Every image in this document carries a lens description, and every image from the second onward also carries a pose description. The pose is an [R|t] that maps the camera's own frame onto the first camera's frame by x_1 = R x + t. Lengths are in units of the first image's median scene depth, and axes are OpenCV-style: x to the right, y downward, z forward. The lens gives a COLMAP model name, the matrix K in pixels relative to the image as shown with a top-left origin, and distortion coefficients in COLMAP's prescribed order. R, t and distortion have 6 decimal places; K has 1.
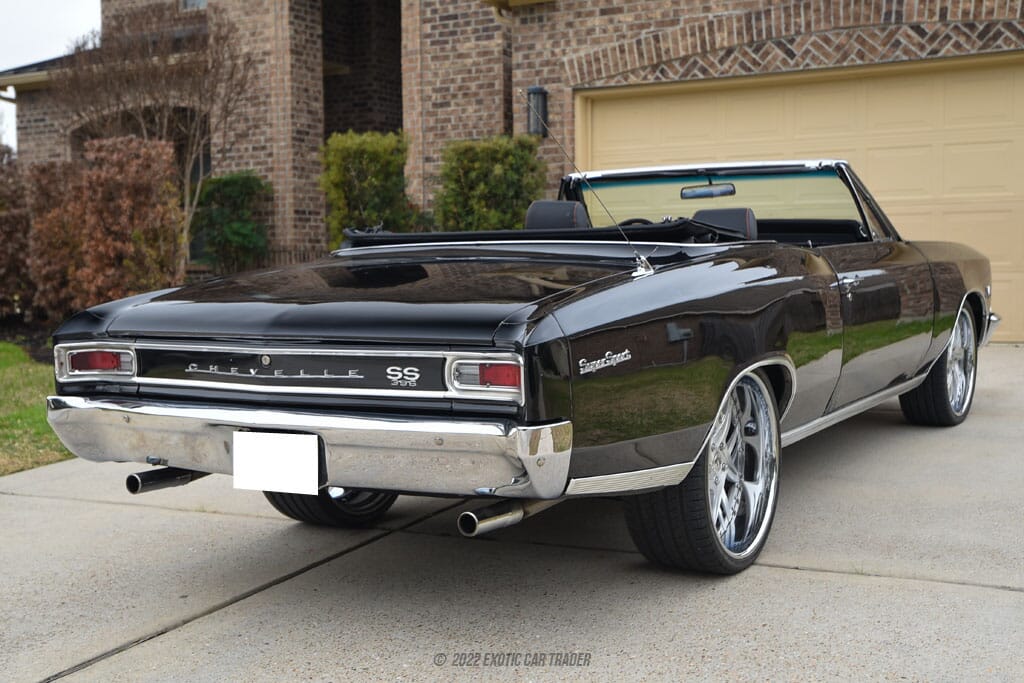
lens RADIAL K [[1284.2, 0, 511.7], [0, 1284.2, 325.8], [0, 0, 1]] dist [0.040150, 0.027132]
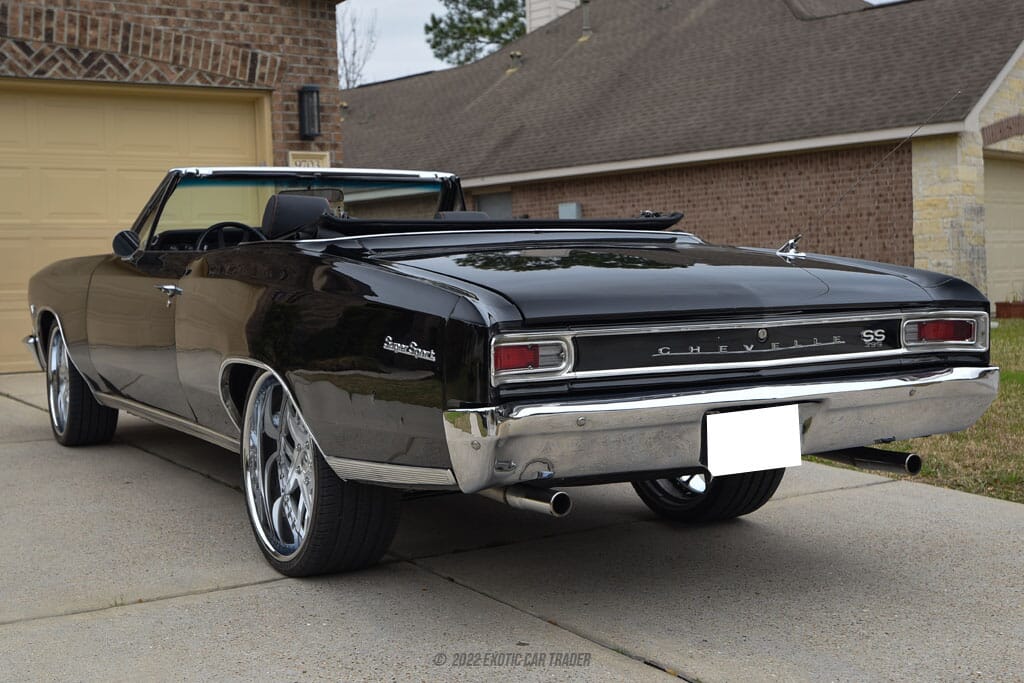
lens RADIAL K [[1336.4, 0, 451.8], [0, 1336.4, 341.7], [0, 0, 1]] dist [0.032280, 0.023163]
pose [[0.499265, -0.038158, 0.865609, -0.400281], [0.064475, 0.997896, 0.006802, 0.003635], [-0.864047, 0.052414, 0.500675, 0.237289]]
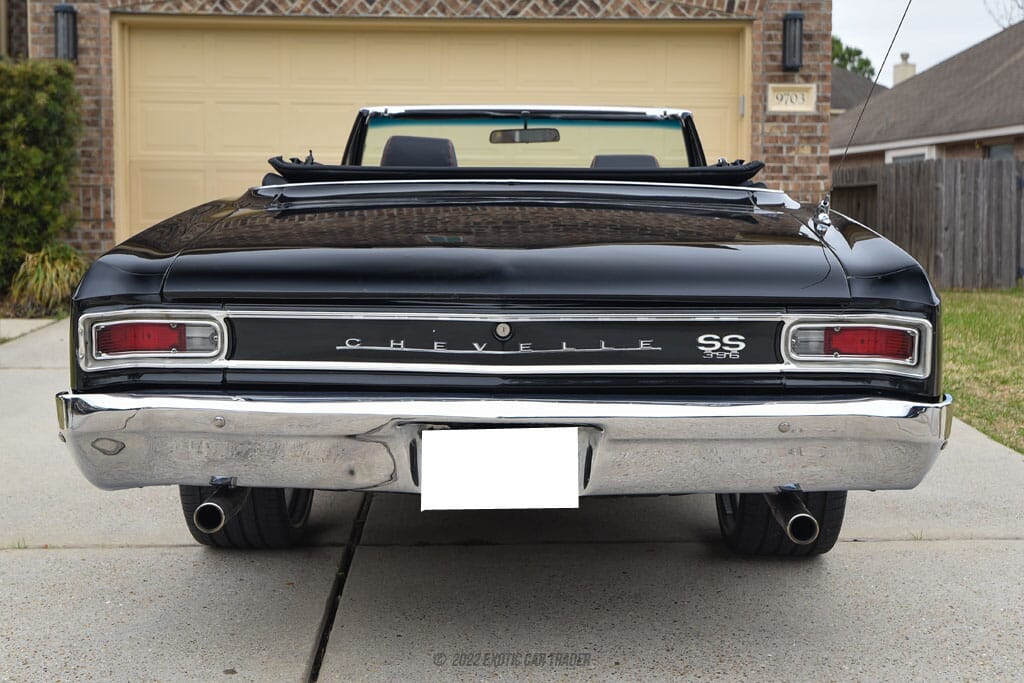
lens RADIAL K [[1284.2, 0, 511.7], [0, 1284.2, 325.8], [0, 0, 1]] dist [0.040150, 0.027132]
pose [[0.862824, -0.021504, 0.505046, -0.187758], [0.006005, 0.999460, 0.032296, 0.000324], [-0.505468, -0.024833, 0.862488, 0.126684]]
